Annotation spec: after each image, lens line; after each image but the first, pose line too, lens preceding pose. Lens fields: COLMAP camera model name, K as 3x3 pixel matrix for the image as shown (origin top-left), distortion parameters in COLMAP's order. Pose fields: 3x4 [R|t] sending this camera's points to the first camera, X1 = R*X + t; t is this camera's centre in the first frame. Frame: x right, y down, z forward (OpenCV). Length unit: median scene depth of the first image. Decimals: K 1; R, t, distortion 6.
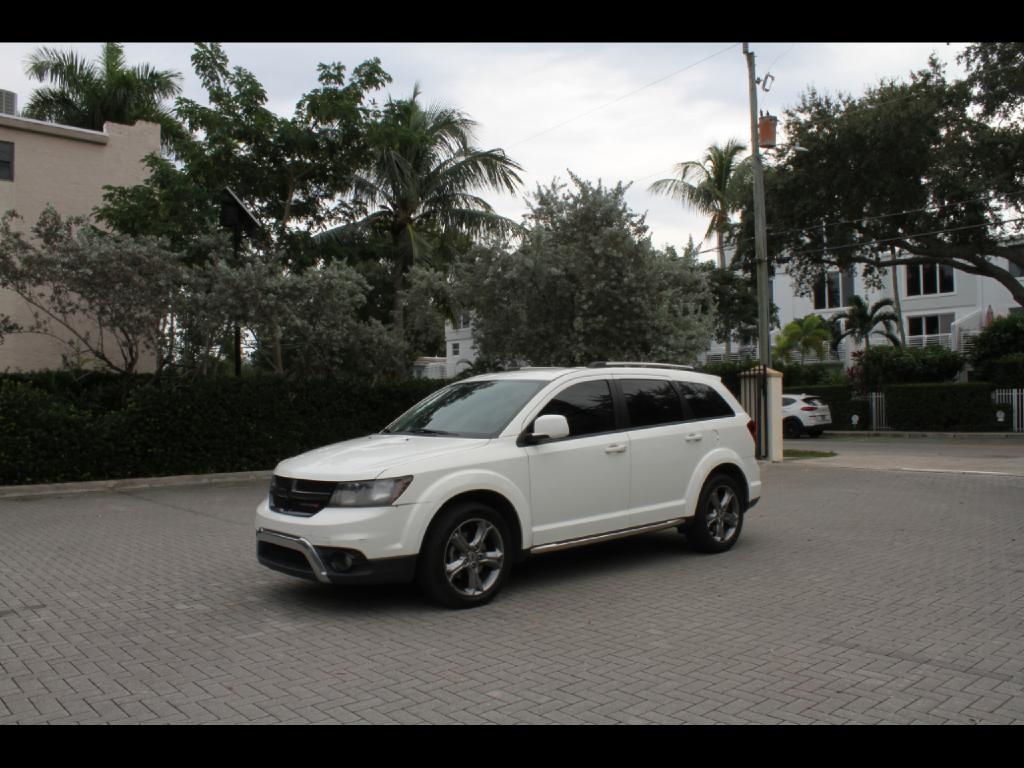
lens RADIAL K [[848.0, 0, 508.1], [0, 848.0, 398.3], [0, 0, 1]] dist [-0.158285, 0.136826]
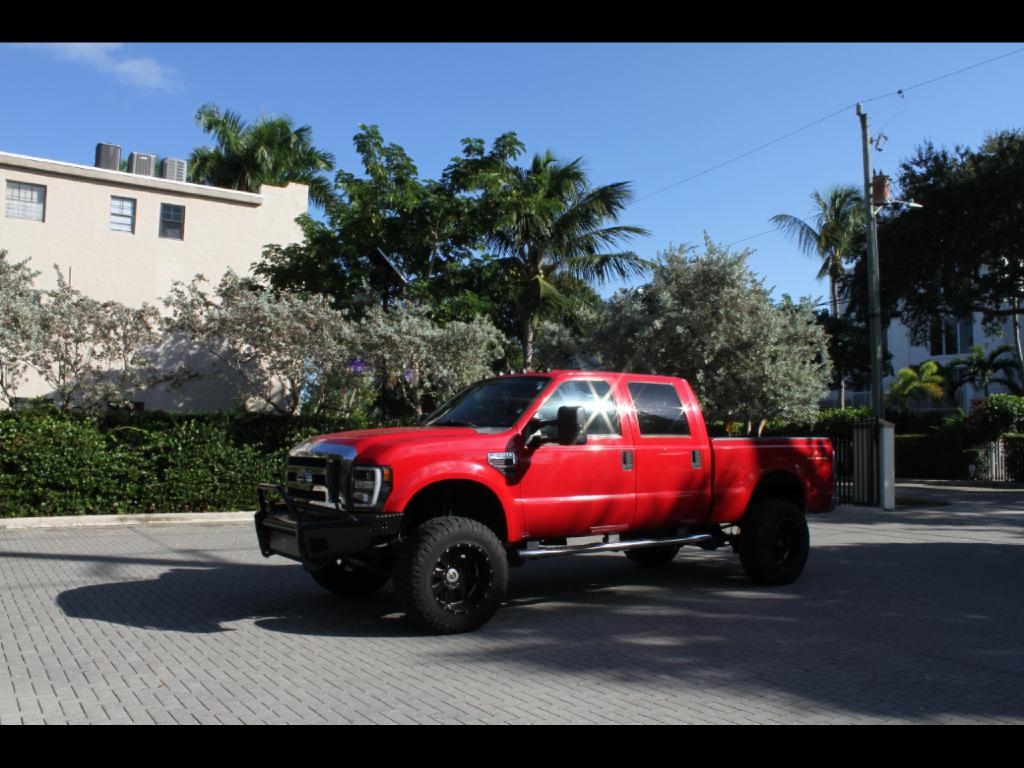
lens RADIAL K [[851.5, 0, 507.2], [0, 851.5, 403.4], [0, 0, 1]] dist [-0.163947, 0.141084]
pose [[0.992128, 0.013601, -0.124486, -0.022717], [-0.018730, 0.999019, -0.040122, -0.005529], [0.123818, 0.042138, 0.991410, -0.082622]]
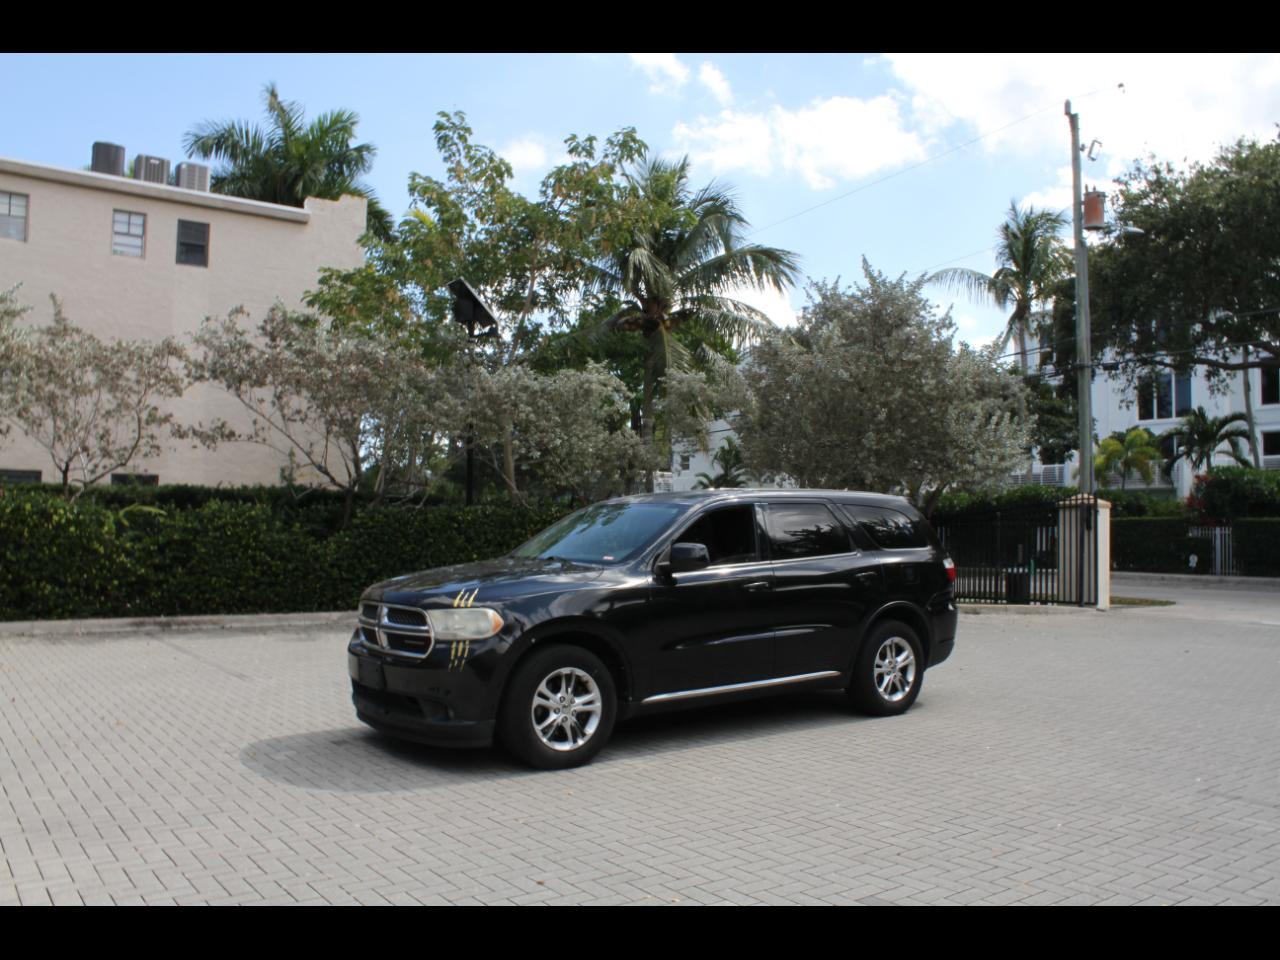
lens RADIAL K [[1064.3, 0, 634.0], [0, 1064.3, 504.3], [0, 0, 1]] dist [-0.163947, 0.141084]
pose [[0.995231, 0.018092, -0.095851, -0.045957], [-0.019755, 0.999670, -0.016435, -0.002982], [0.095522, 0.018250, 0.995260, -0.070132]]
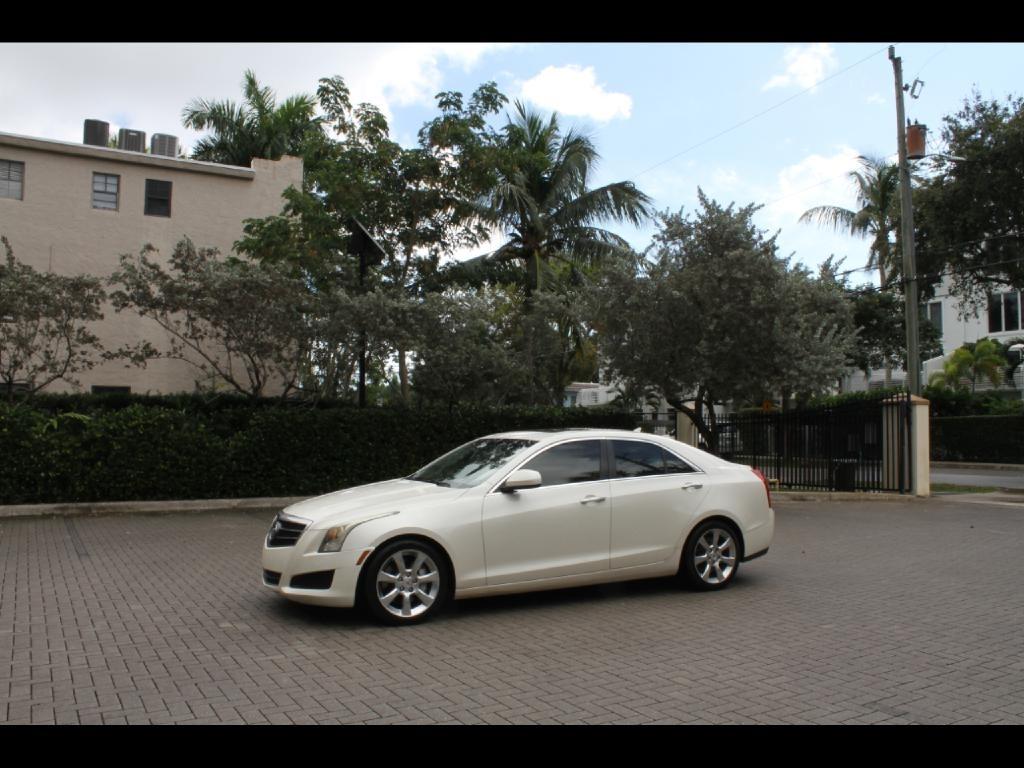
lens RADIAL K [[851.5, 0, 507.2], [0, 851.5, 403.4], [0, 0, 1]] dist [-0.163947, 0.141084]
pose [[0.981822, 0.006784, -0.189685, 0.044033], [-0.011526, 0.999648, -0.023907, 0.000044], [0.189456, 0.025659, 0.981554, 0.017185]]
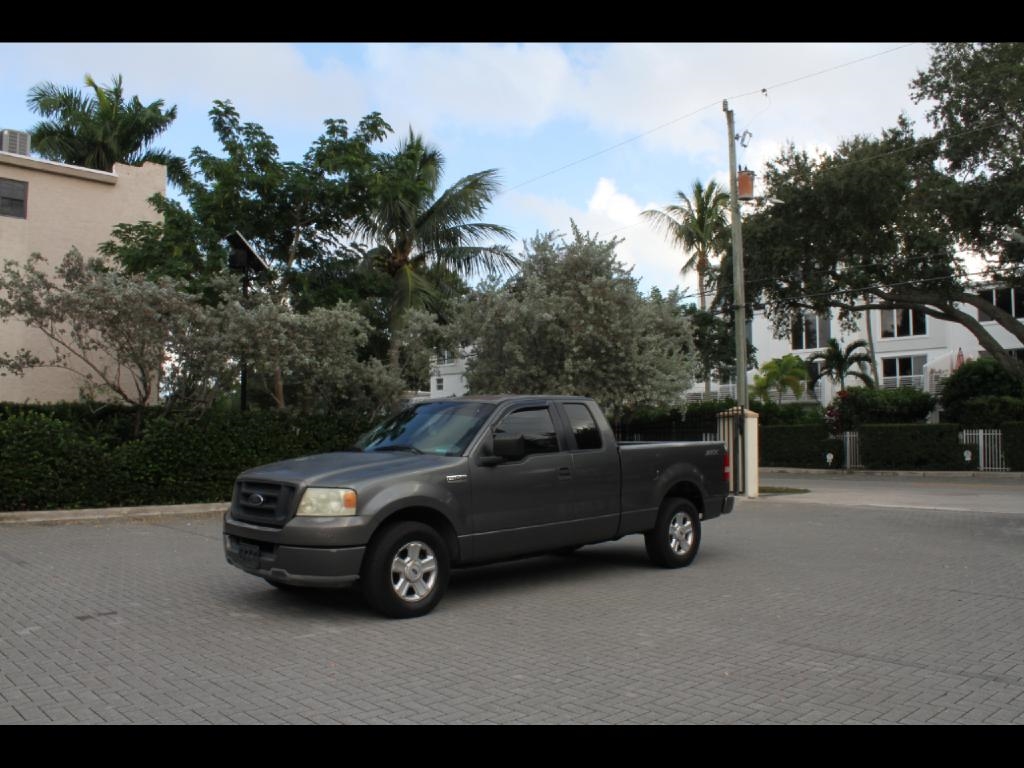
lens RADIAL K [[851.5, 0, 507.2], [0, 851.5, 403.4], [0, 0, 1]] dist [-0.163947, 0.141084]
pose [[0.999659, 0.013036, 0.022619, -0.014343], [-0.012246, 0.999323, -0.034700, -0.002446], [-0.023056, 0.034411, 0.999142, -0.059123]]
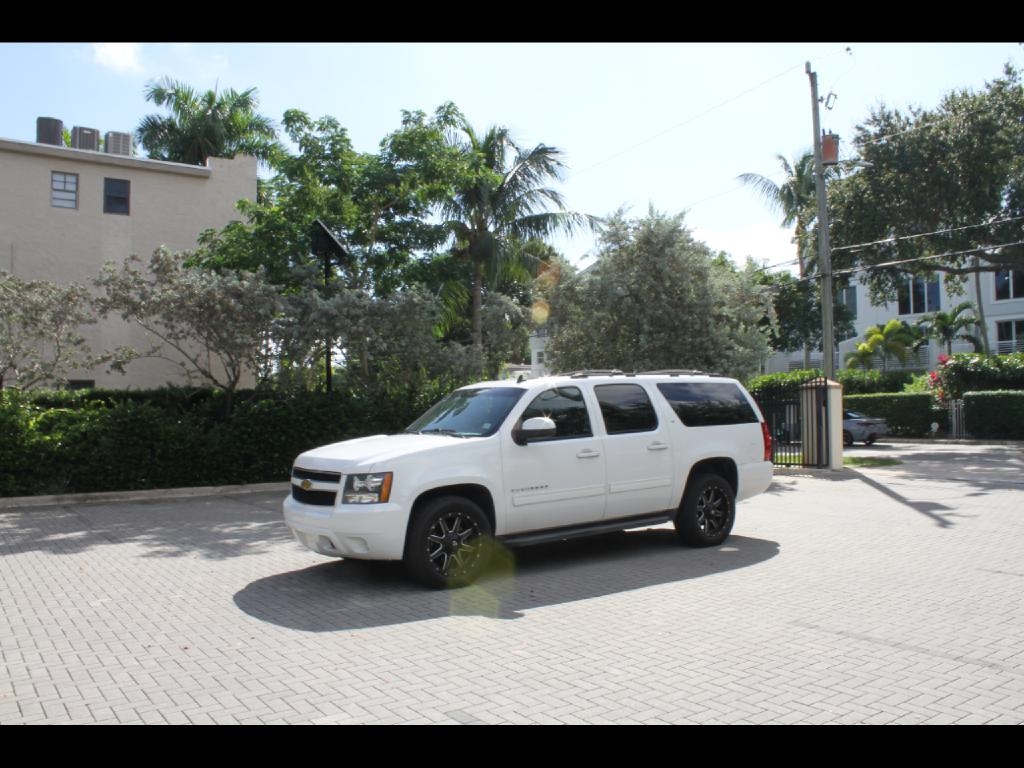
lens RADIAL K [[849.3, 0, 509.2], [0, 849.3, 404.5], [0, 0, 1]] dist [-0.158149, 0.128235]
pose [[0.994646, -0.004063, -0.103262, 0.024214], [0.004149, 0.999991, 0.000619, -0.008626], [0.103258, -0.001044, 0.994654, -0.071248]]
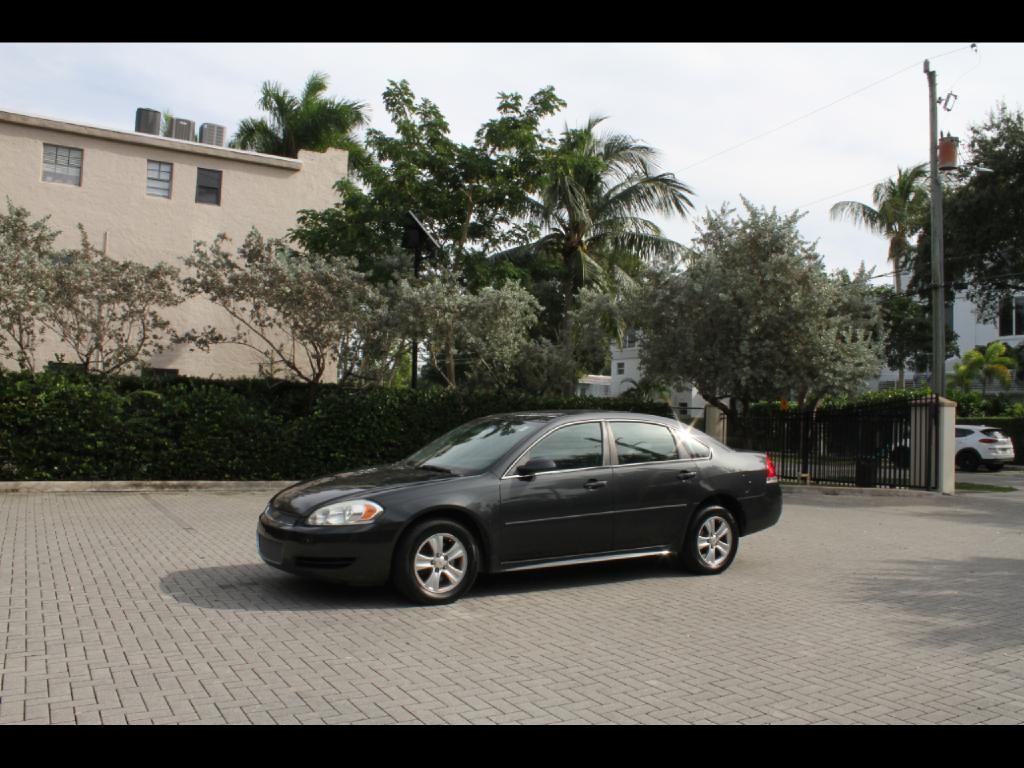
lens RADIAL K [[850.1, 0, 509.9], [0, 850.1, 397.3], [0, 0, 1]] dist [-0.172775, 0.156562]
pose [[0.981535, 0.032393, -0.188518, -0.001223], [-0.036618, 0.999149, -0.018973, 0.000179], [0.187743, 0.025526, 0.981886, -0.030512]]
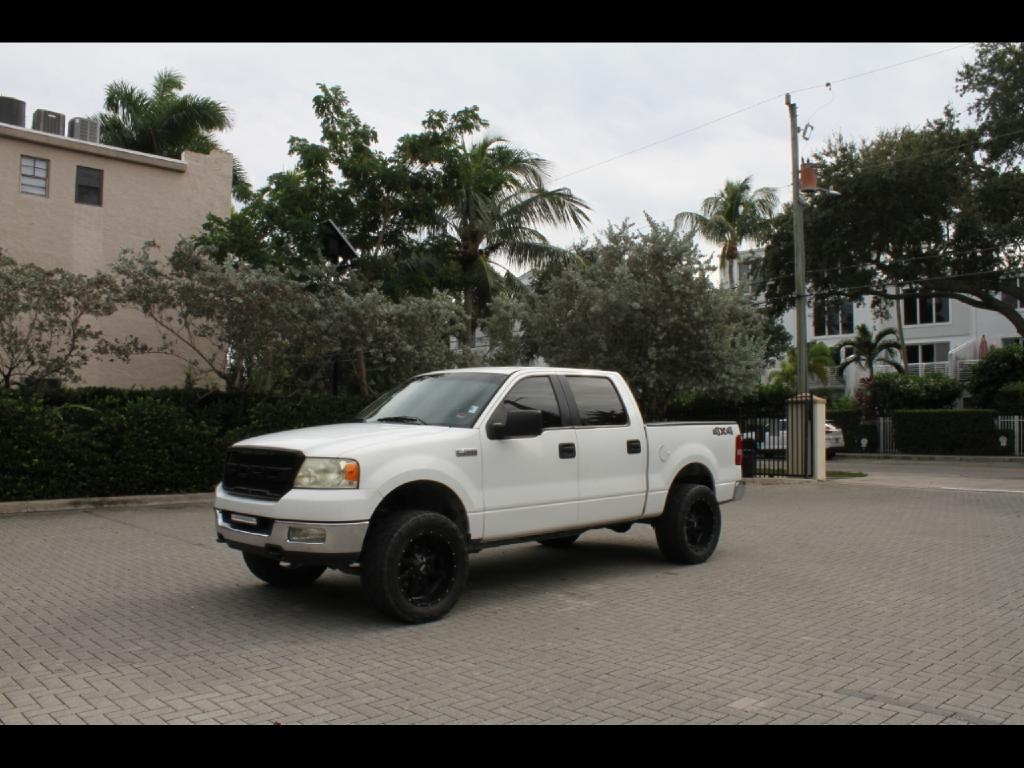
lens RADIAL K [[849.3, 0, 509.2], [0, 849.3, 404.5], [0, 0, 1]] dist [-0.158149, 0.128235]
pose [[0.999505, 0.014442, 0.027967, -0.122641], [-0.014033, 0.999793, -0.014758, -0.002563], [-0.028175, 0.014358, 0.999500, -0.083764]]
